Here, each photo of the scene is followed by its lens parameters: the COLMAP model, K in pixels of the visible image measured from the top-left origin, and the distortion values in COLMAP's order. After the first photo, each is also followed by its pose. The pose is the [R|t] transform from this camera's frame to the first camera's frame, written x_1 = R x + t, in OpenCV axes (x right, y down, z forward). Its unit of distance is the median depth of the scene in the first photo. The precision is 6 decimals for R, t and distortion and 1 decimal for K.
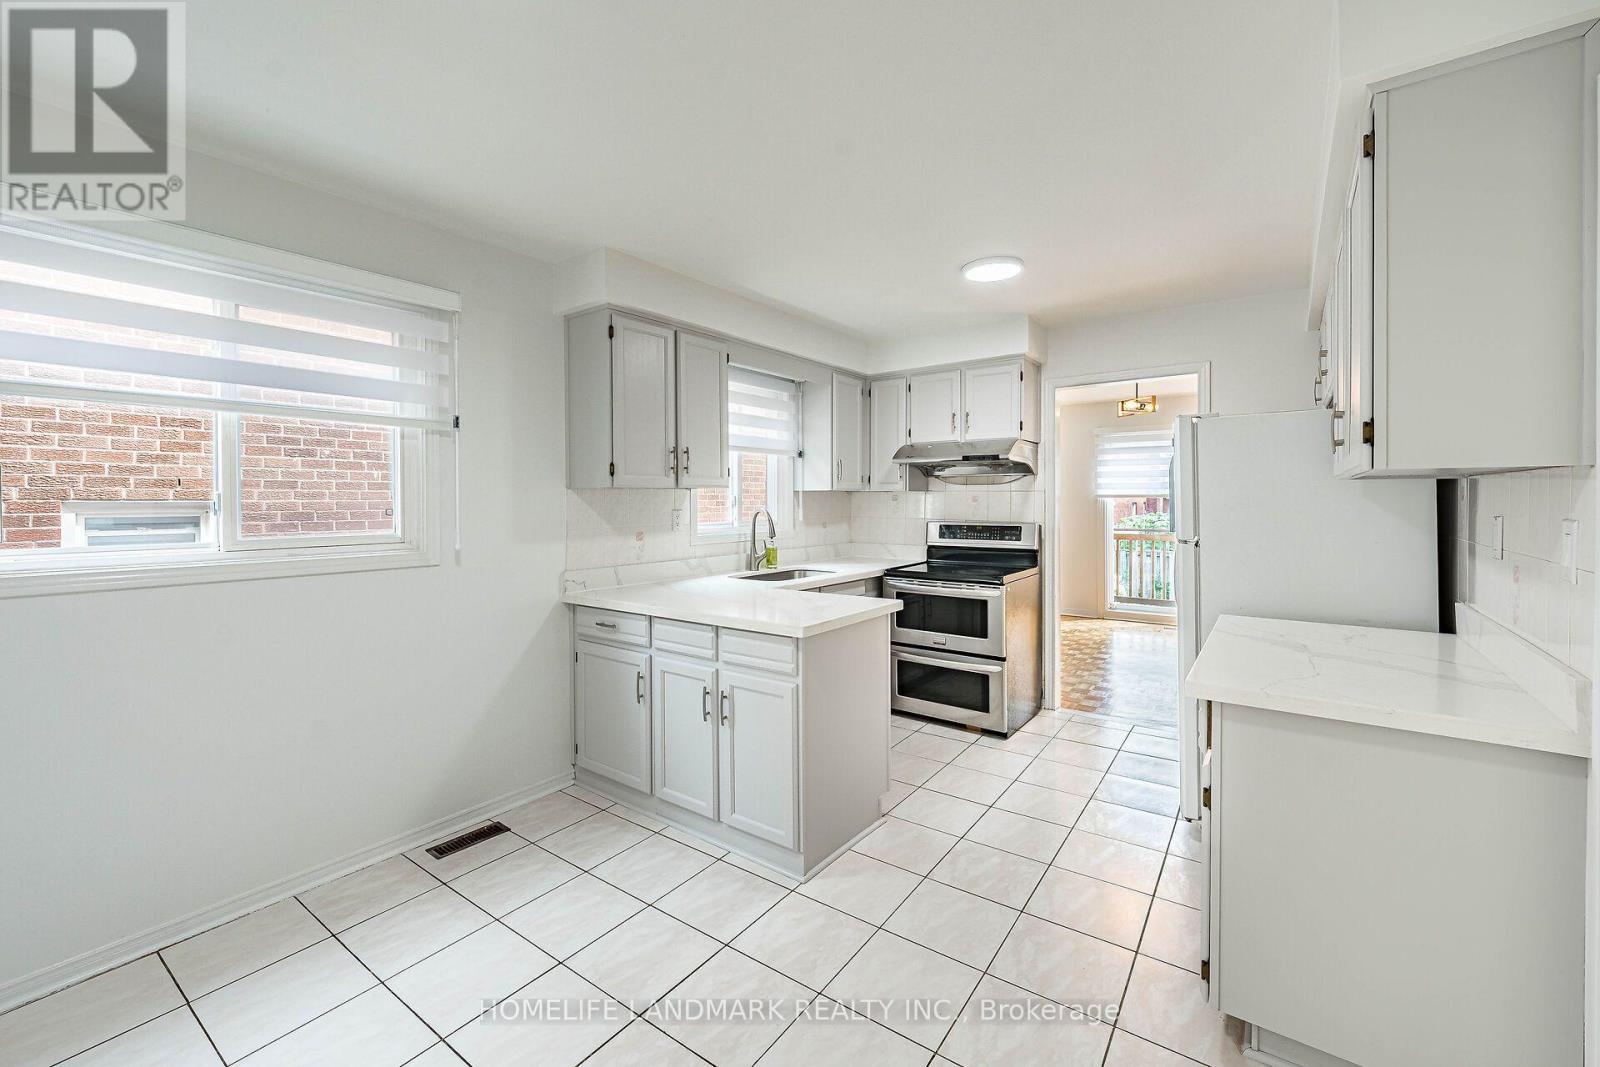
lens RADIAL K [[660.1, 0, 805.8], [0, 660.1, 508.7], [0, 0, 1]] dist [-0.004086, -0.000163]
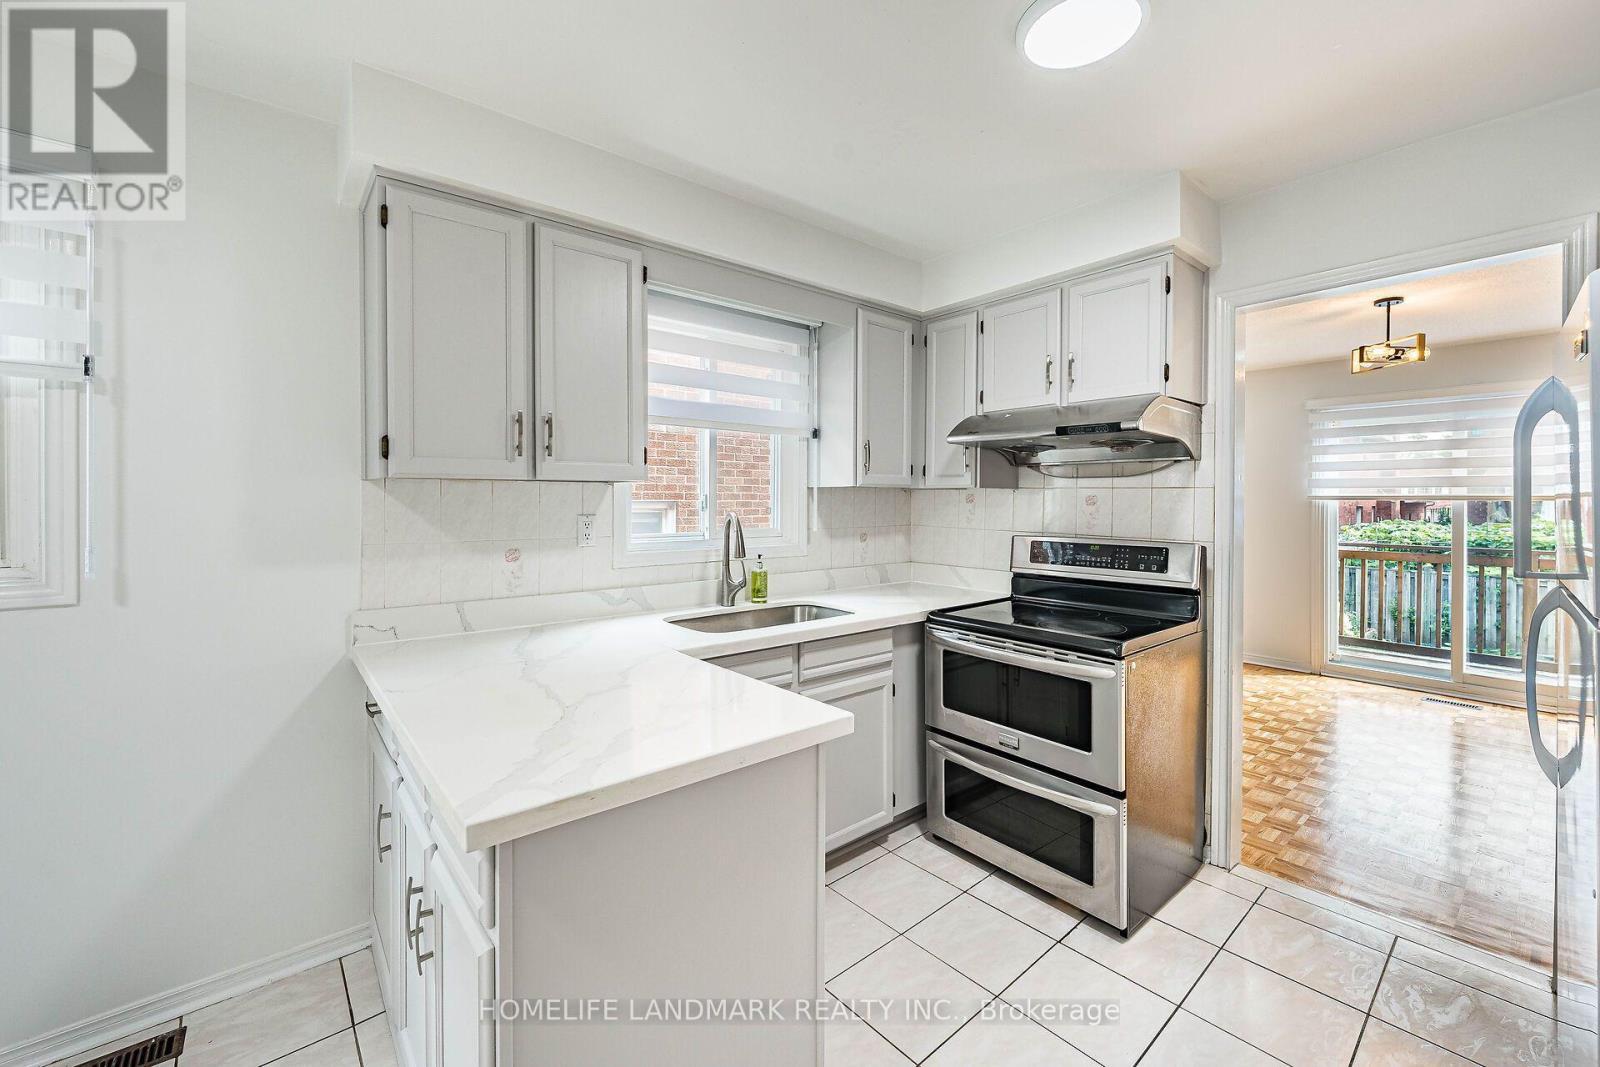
lens RADIAL K [[660.1, 0, 805.8], [0, 660.1, 508.7], [0, 0, 1]] dist [-0.004086, -0.000163]
pose [[0.972722, 0.008387, -0.231821, 0.147589], [-0.008648, 0.999963, -0.000110, -0.005098], [0.231811, 0.002112, 0.972759, 0.353611]]
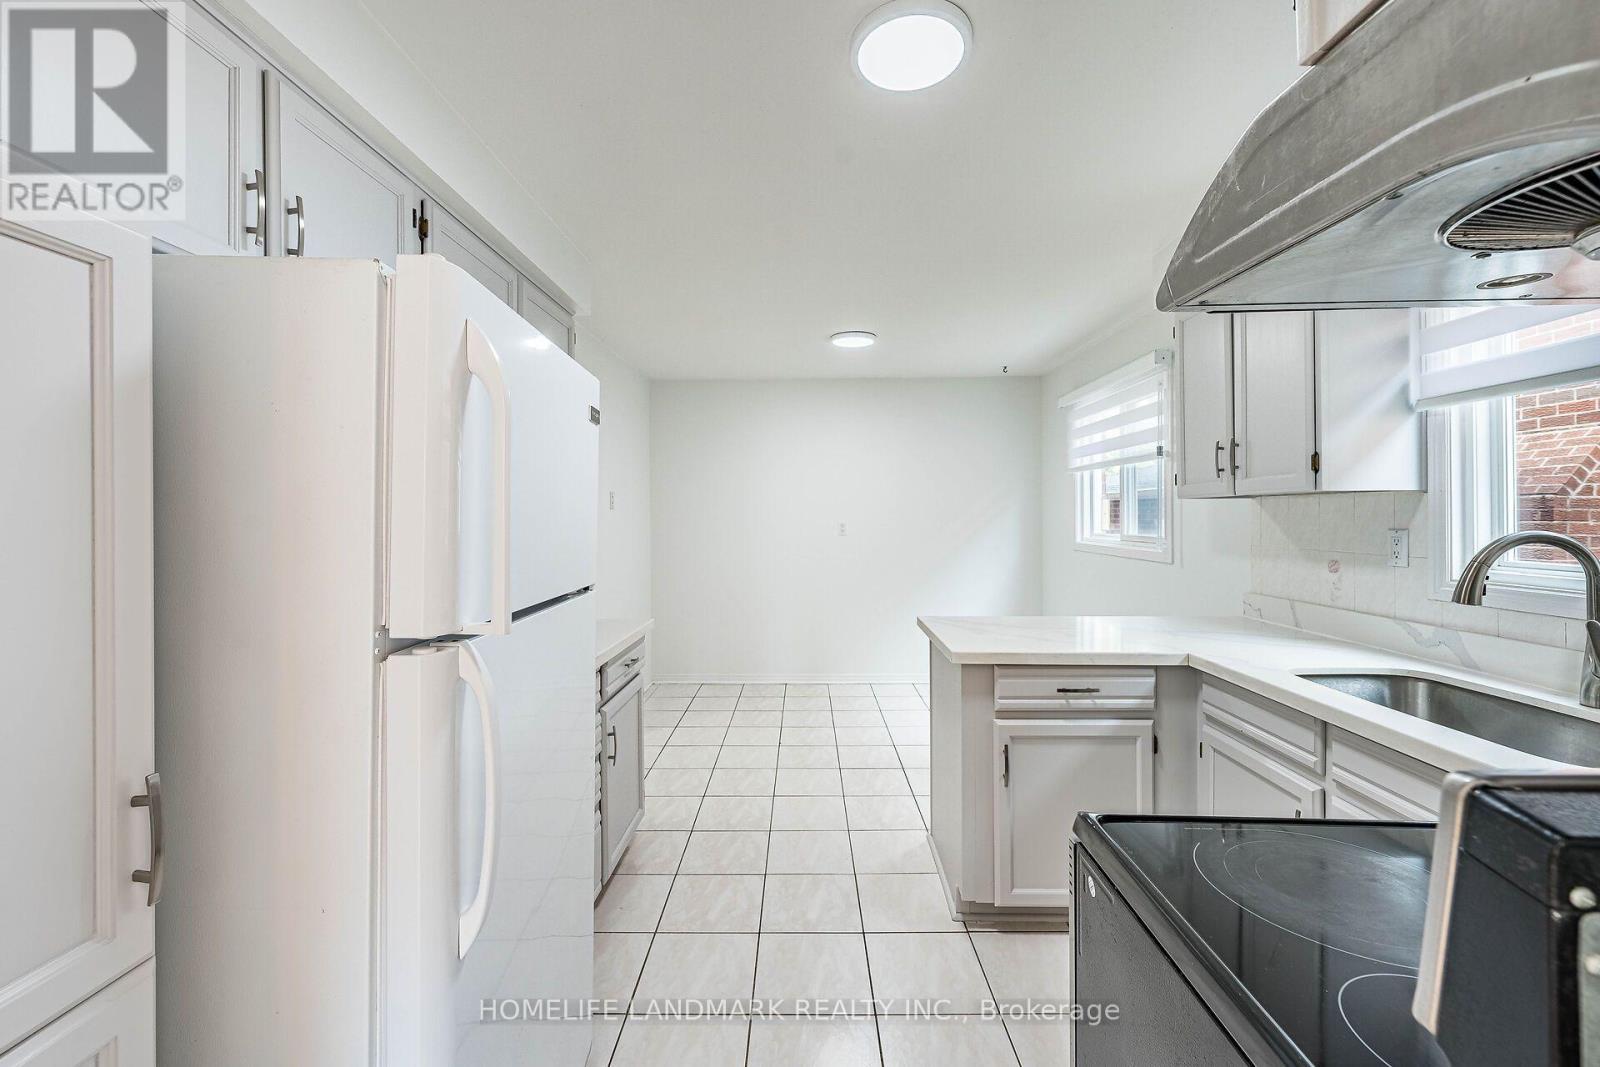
lens RADIAL K [[660.1, 0, 805.8], [0, 660.1, 508.7], [0, 0, 1]] dist [-0.004086, -0.000163]
pose [[-0.811659, -0.000238, -0.584131, 0.467046], [-0.003346, 0.999985, 0.004243, -0.014129], [0.584121, 0.005399, -0.811648, 1.002863]]
